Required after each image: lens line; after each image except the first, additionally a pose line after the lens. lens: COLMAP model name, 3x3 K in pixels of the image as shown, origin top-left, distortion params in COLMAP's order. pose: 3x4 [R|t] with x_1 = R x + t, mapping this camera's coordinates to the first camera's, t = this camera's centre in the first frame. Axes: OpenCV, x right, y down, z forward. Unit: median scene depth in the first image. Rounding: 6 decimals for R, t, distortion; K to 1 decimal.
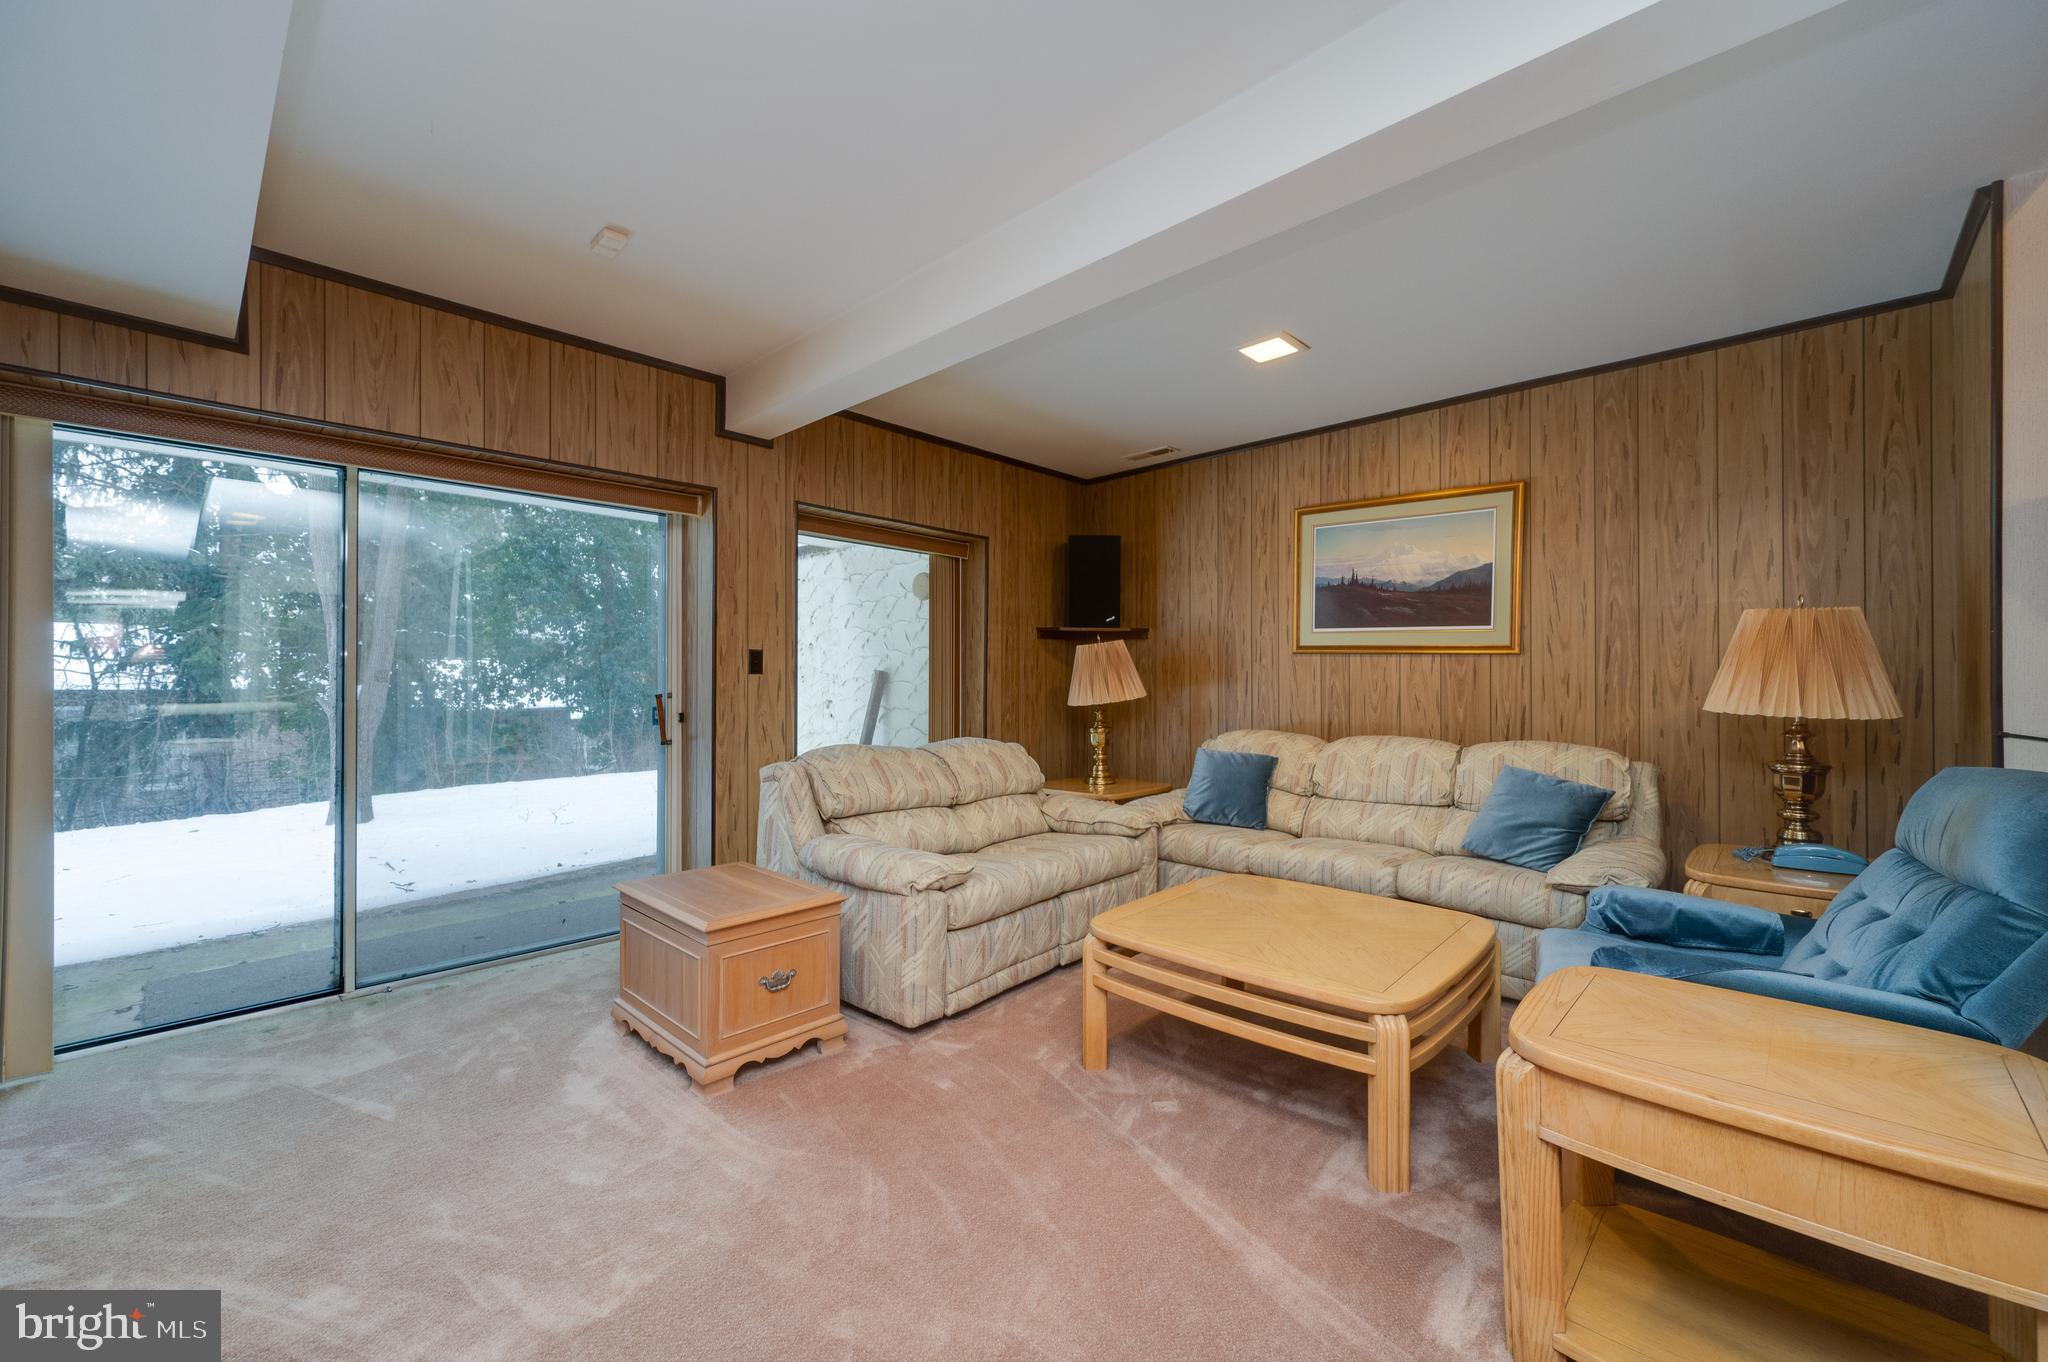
lens RADIAL K [[816.1, 0, 1022.0], [0, 816.1, 674.4], [0, 0, 1]] dist [0.000092, 0.000257]
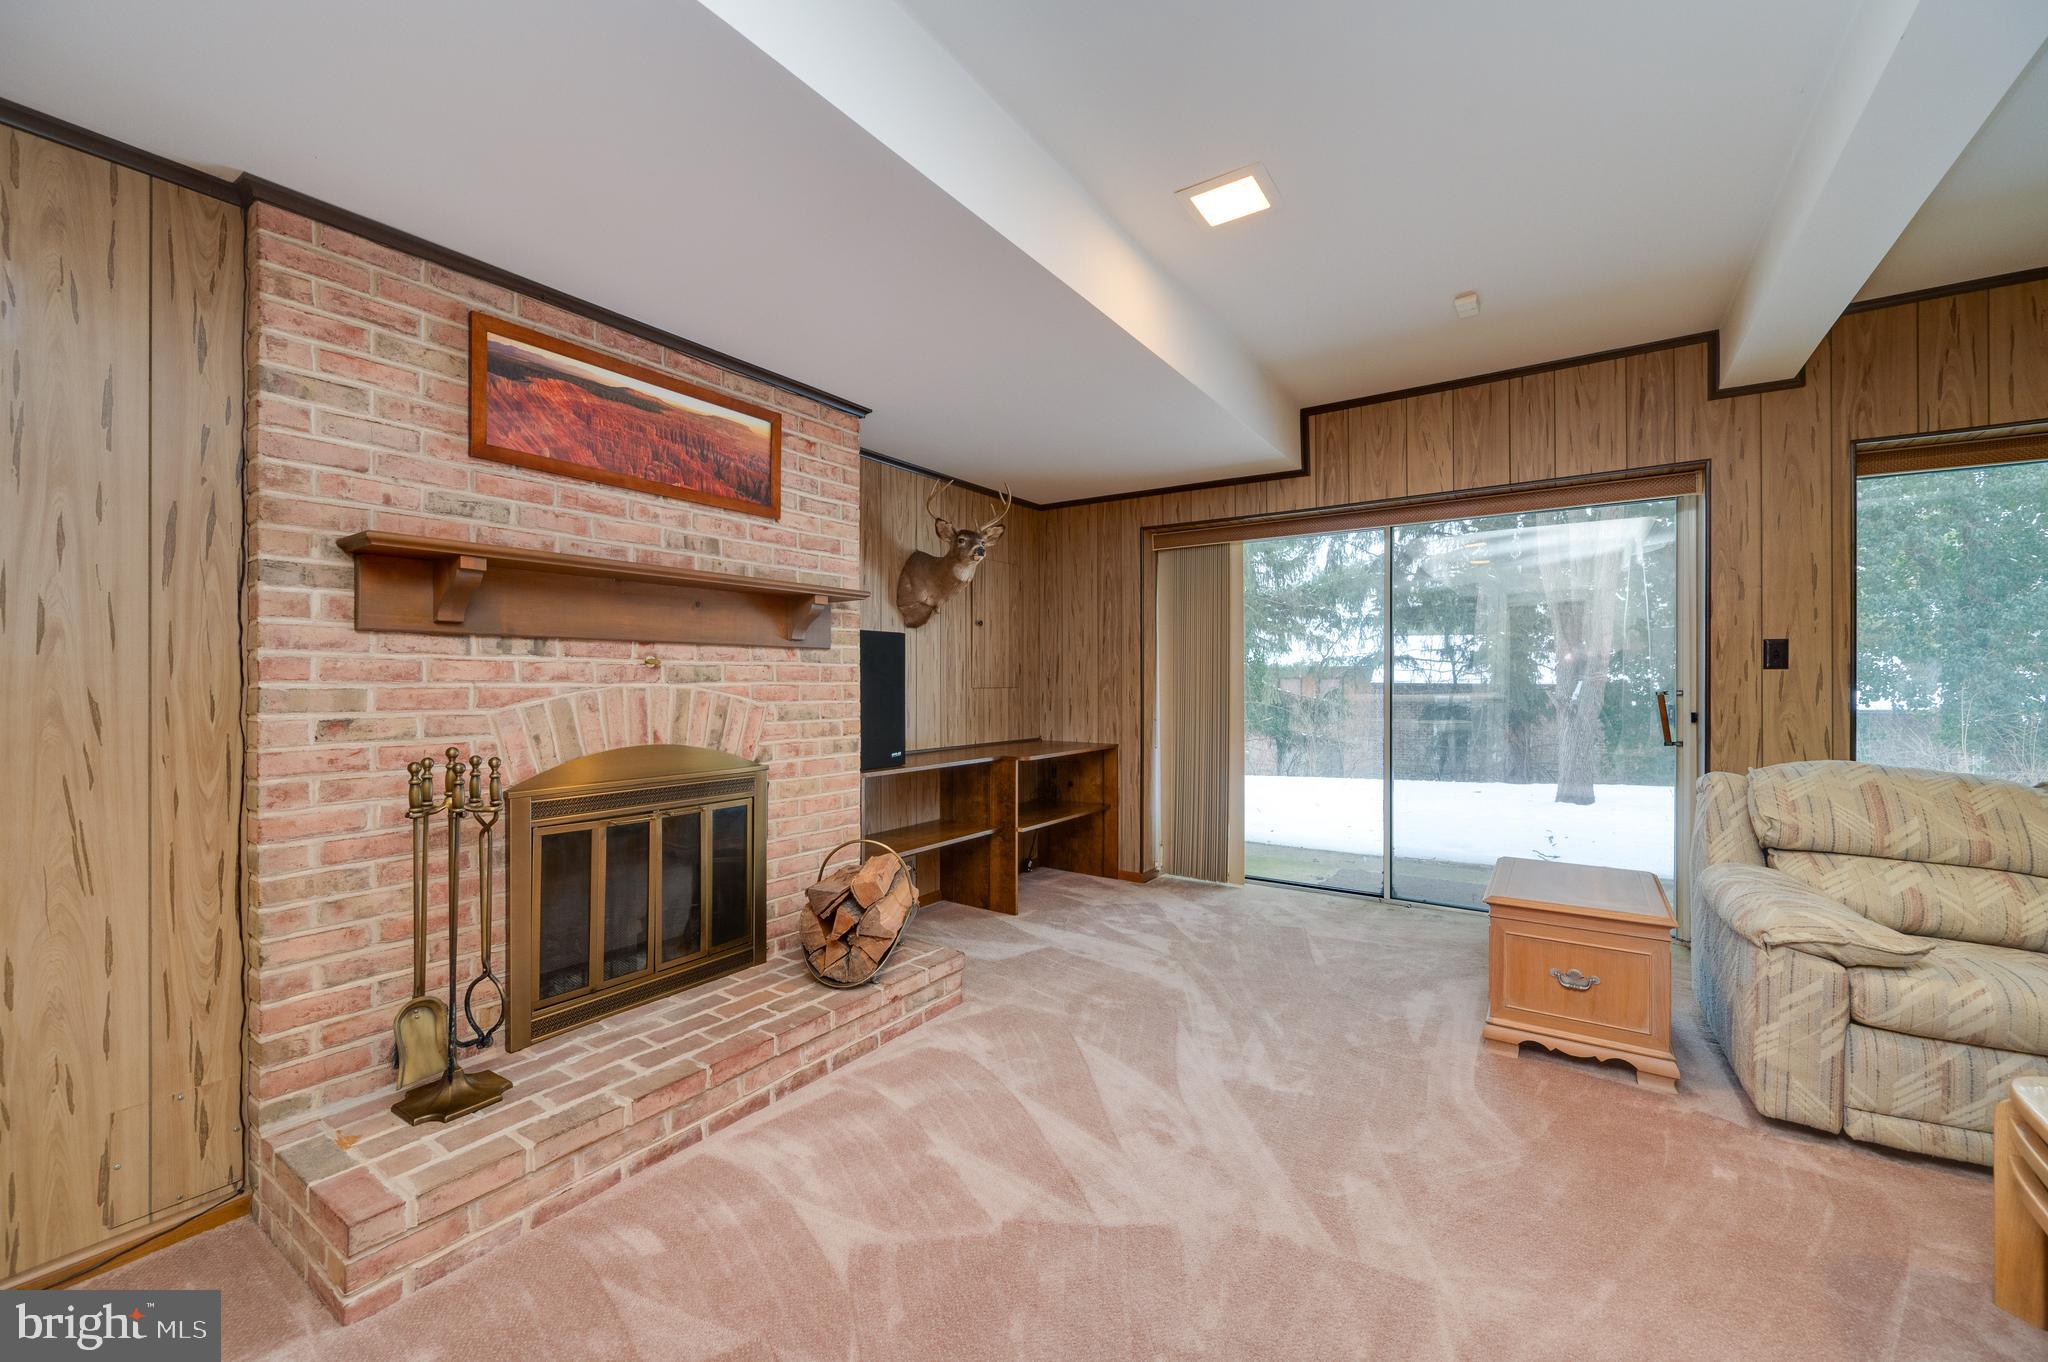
lens RADIAL K [[813.9, 0, 998.6], [0, 813.9, 675.7], [0, 0, 1]] dist [-0.001090, -0.000149]
pose [[0.149750, -0.004312, -0.988715, 0.368483], [0.011785, 0.999927, -0.002576, -0.000876], [0.988654, -0.011266, 0.149790, 0.102898]]
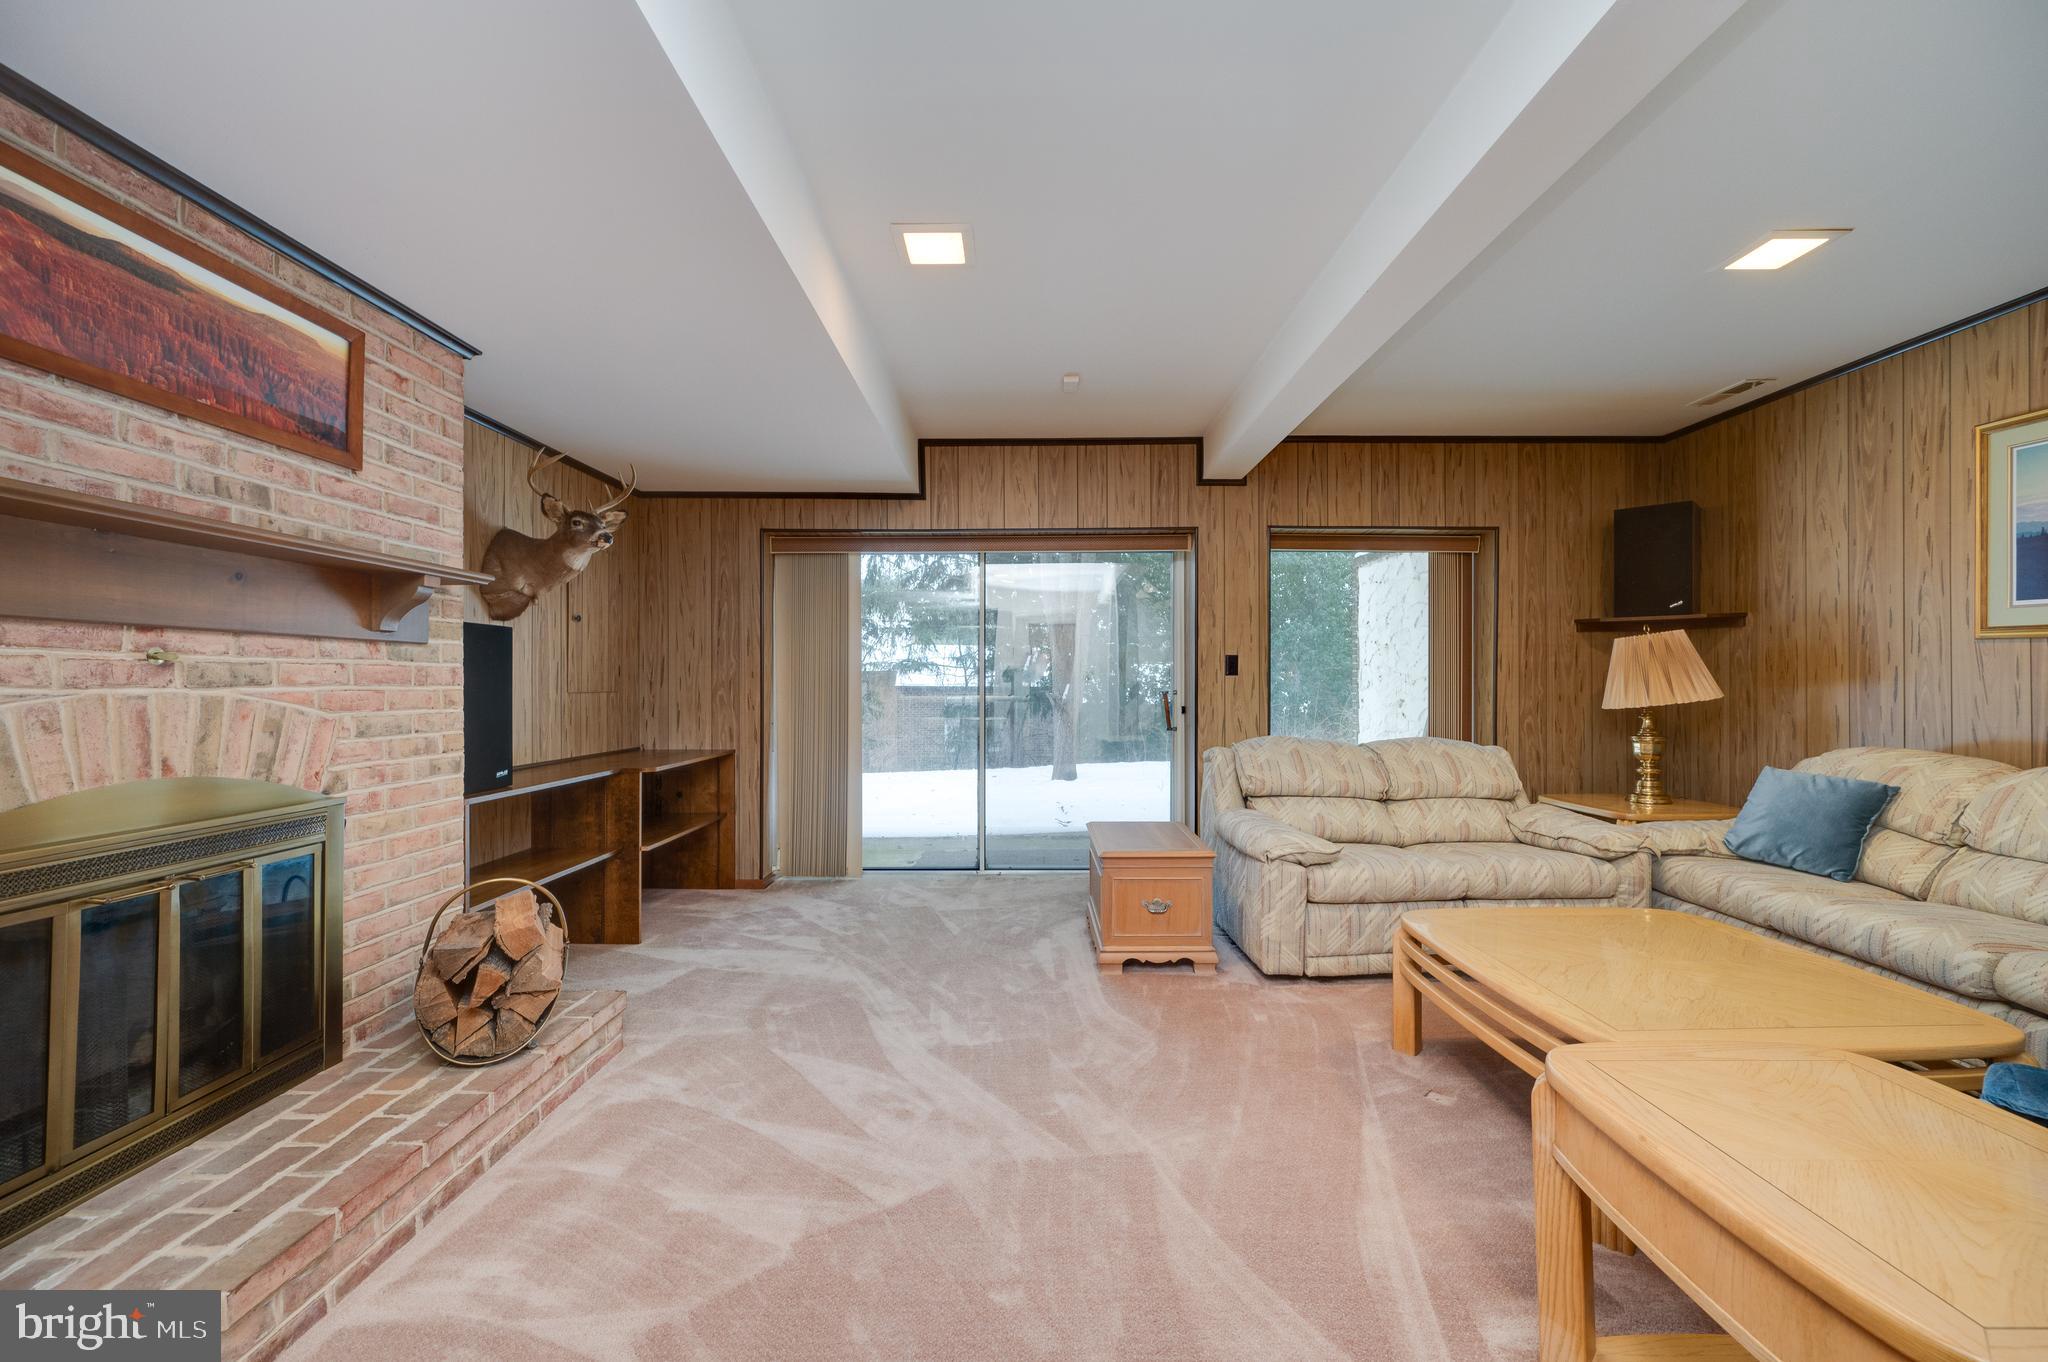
lens RADIAL K [[797.4, 0, 1025.7], [0, 797.4, 677.6], [0, 0, 1]] dist [-0.002301, -0.000059]
pose [[0.690507, -0.004930, -0.723309, 0.317179], [0.008980, 0.999958, 0.001758, -0.002061], [0.723270, -0.007709, 0.690522, -0.034323]]
